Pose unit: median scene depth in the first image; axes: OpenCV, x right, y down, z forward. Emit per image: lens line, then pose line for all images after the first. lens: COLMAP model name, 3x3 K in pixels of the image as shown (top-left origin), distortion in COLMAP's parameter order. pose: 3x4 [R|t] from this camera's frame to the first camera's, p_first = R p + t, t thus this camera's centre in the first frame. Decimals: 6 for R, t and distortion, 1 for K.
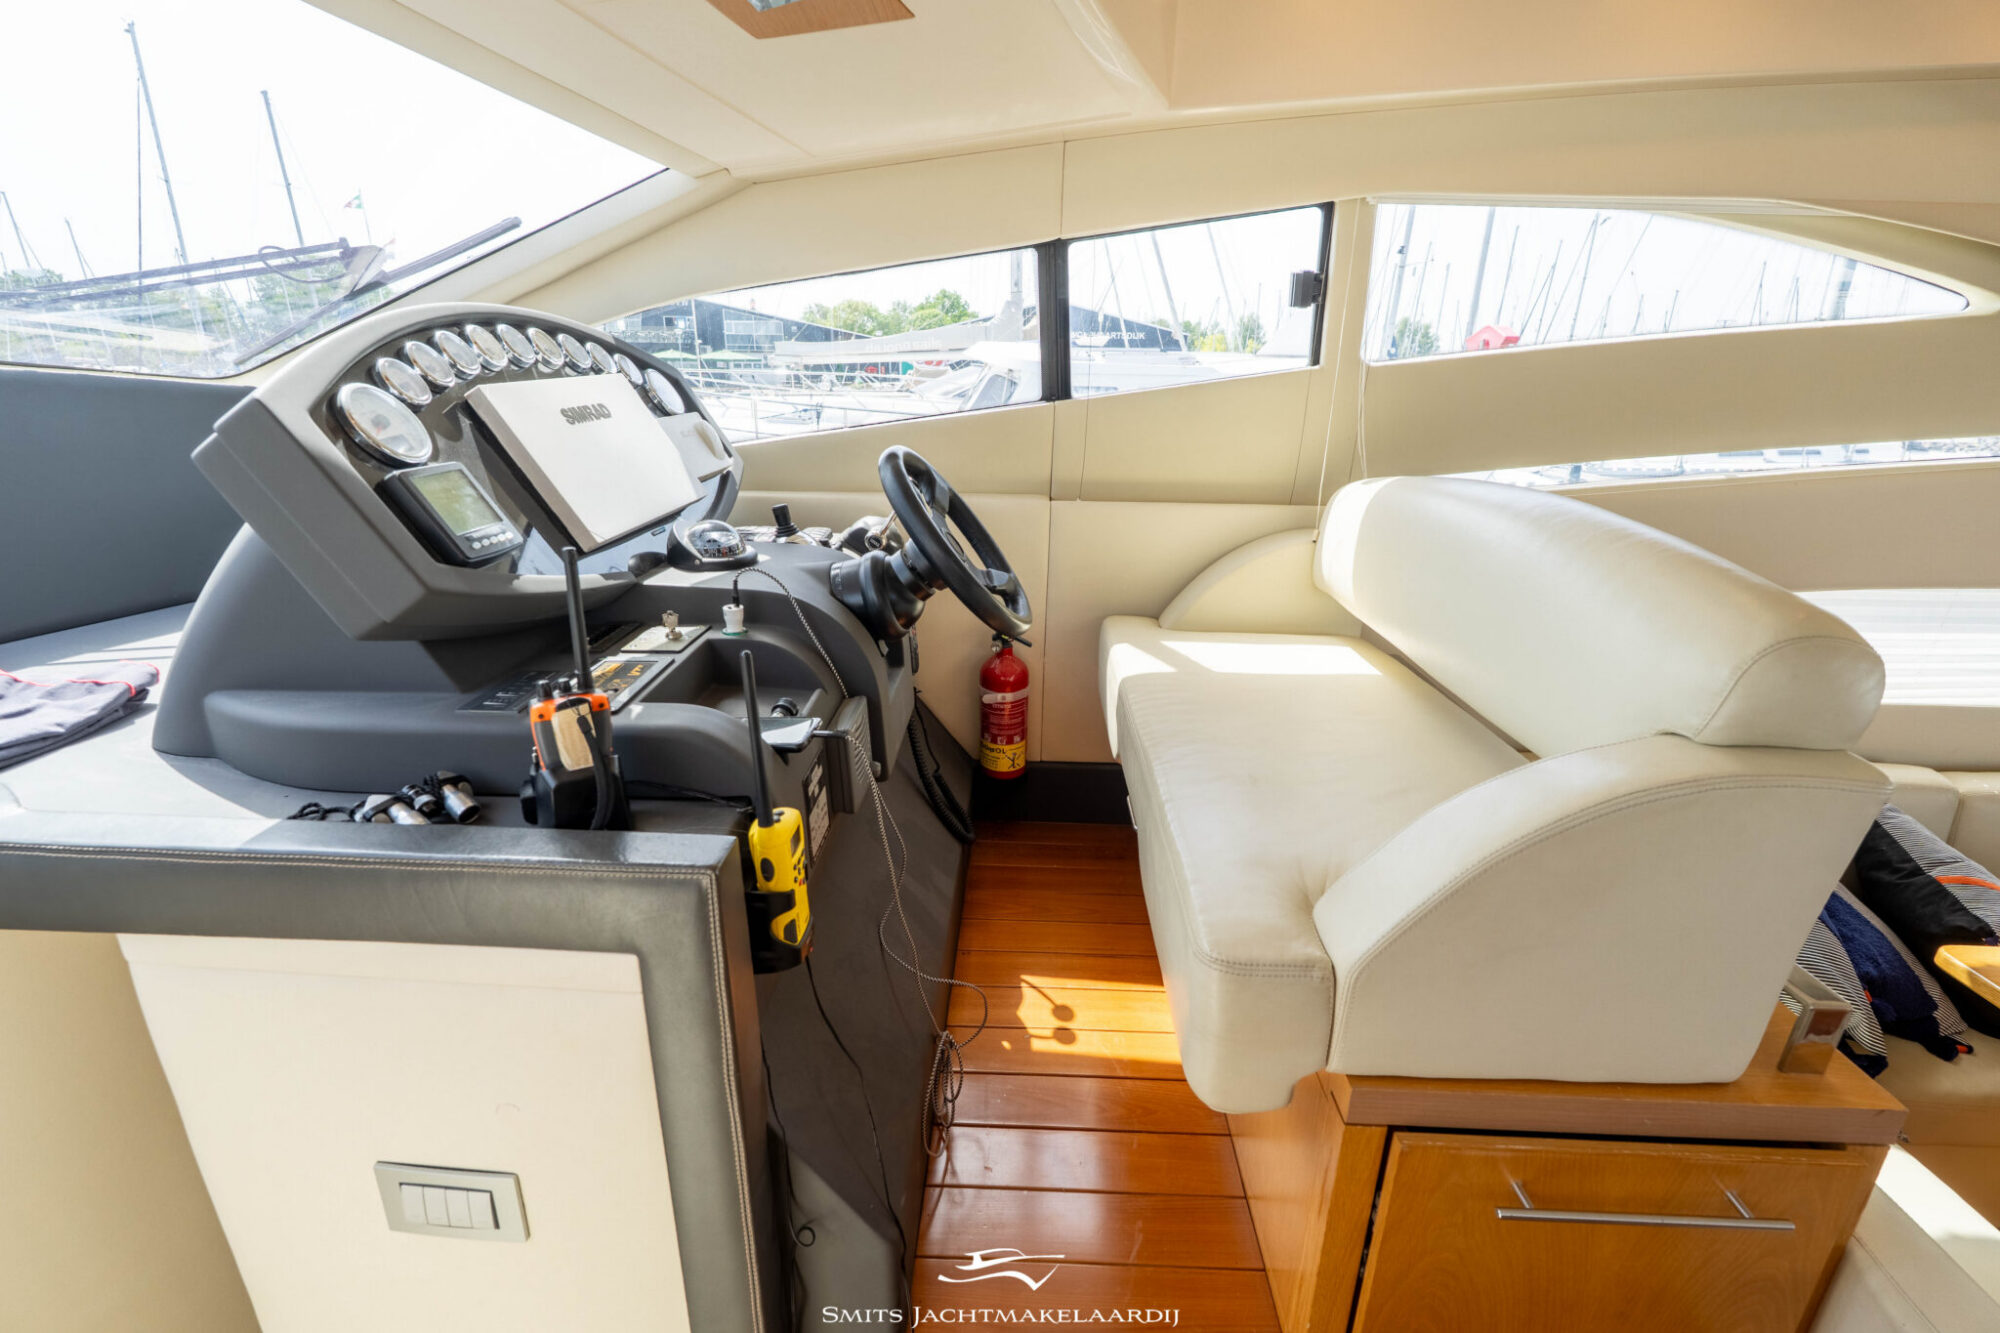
lens RADIAL K [[880.3, 0, 1010.6], [0, 880.3, 668.3], [0, 0, 1]] dist [-0.001996, -0.000150]
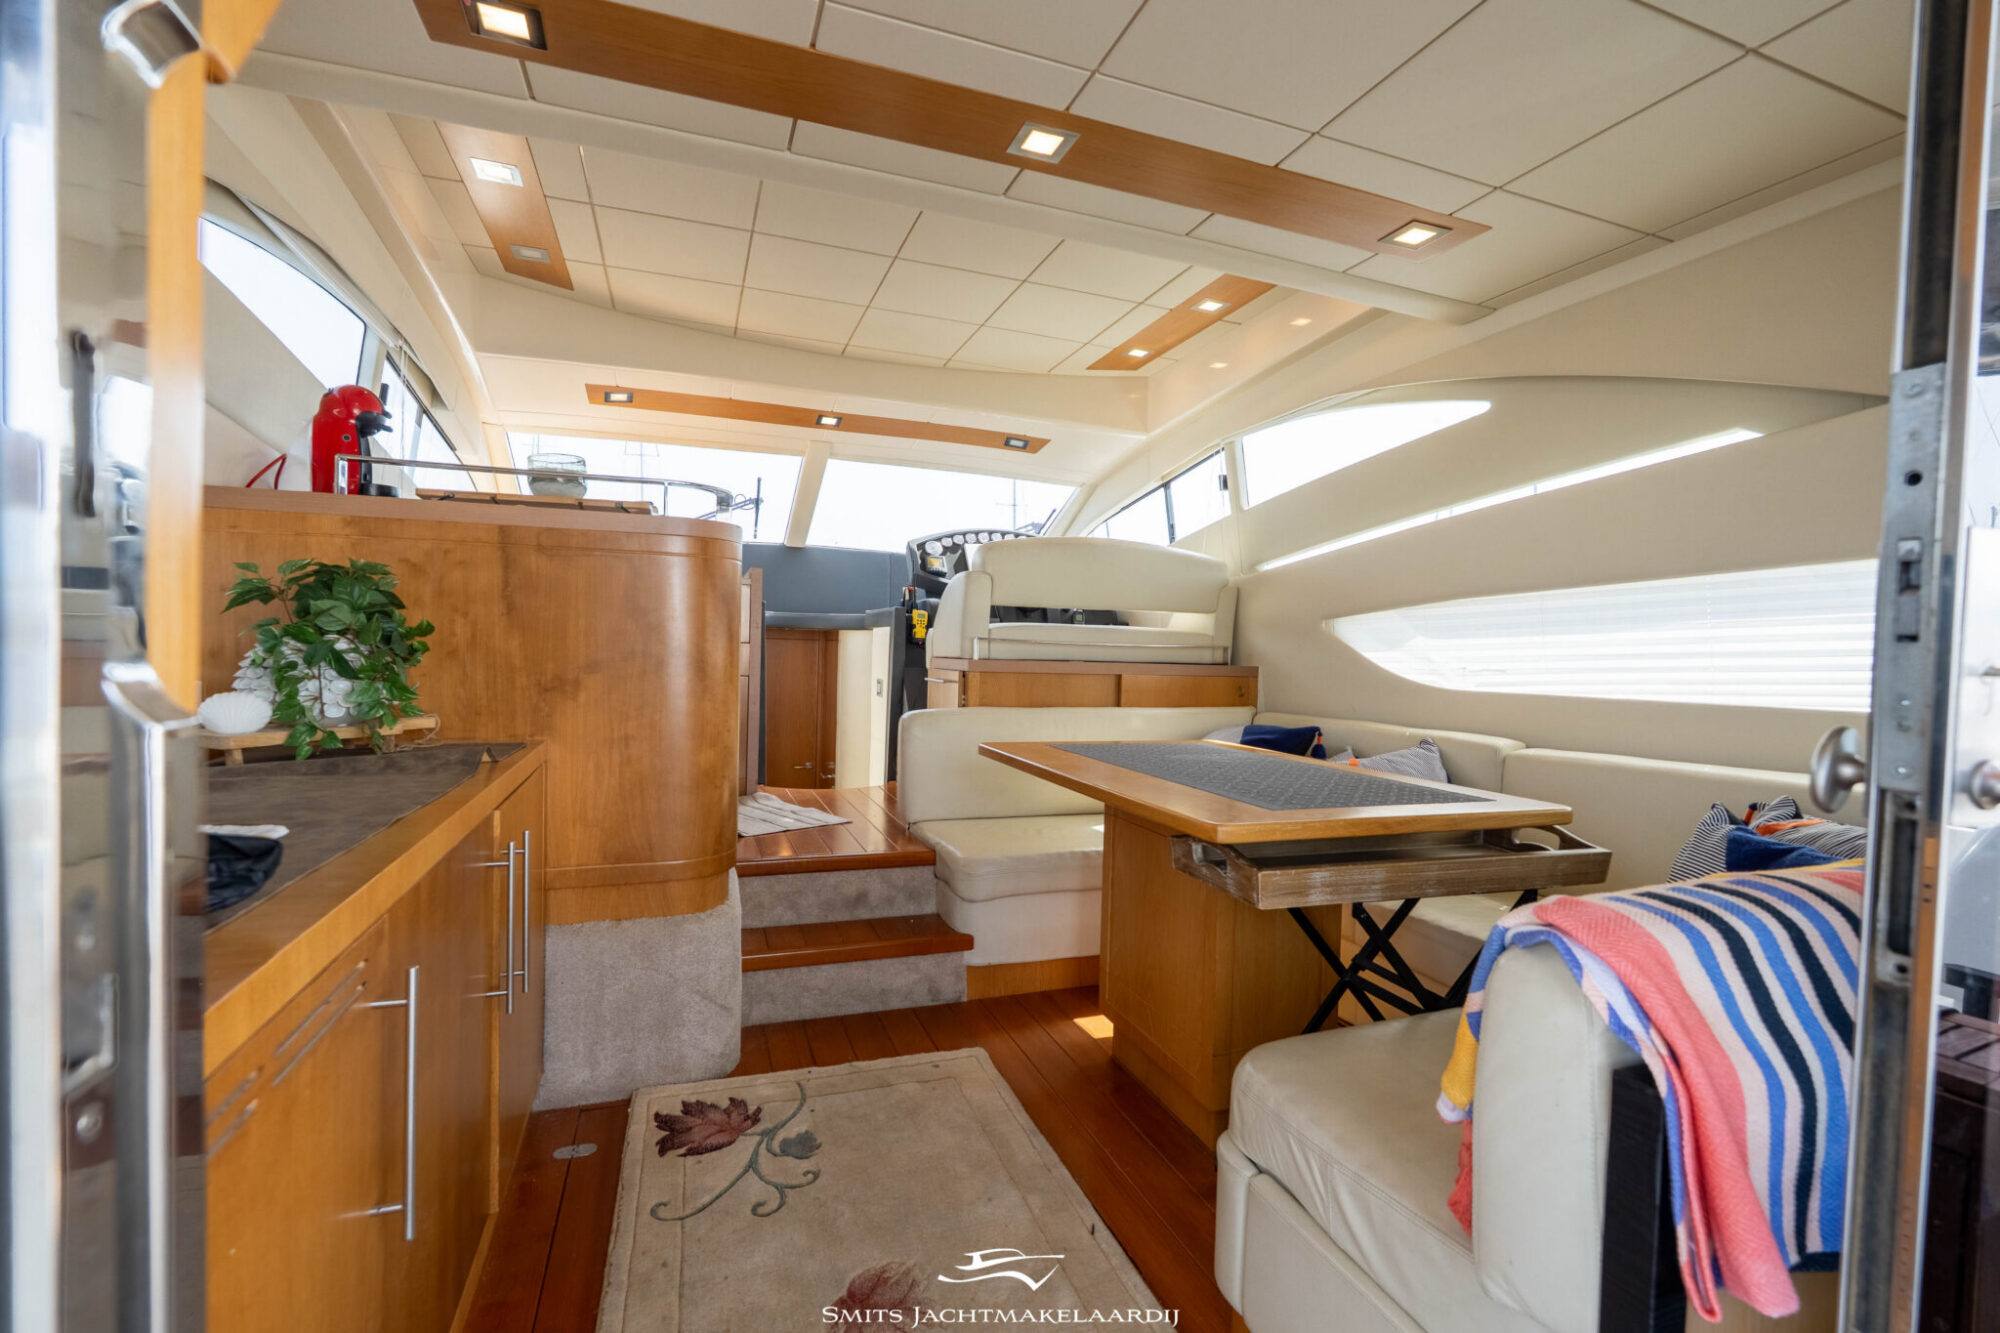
lens RADIAL K [[880.3, 0, 999.6], [0, 880.3, 670.2], [0, 0, 1]] dist [-0.001996, -0.000150]
pose [[0.363461, 0.020169, -0.931391, 3.928448], [-0.319166, 0.941958, -0.104152, 0.746950], [0.875231, 0.335124, 0.348803, -0.188174]]
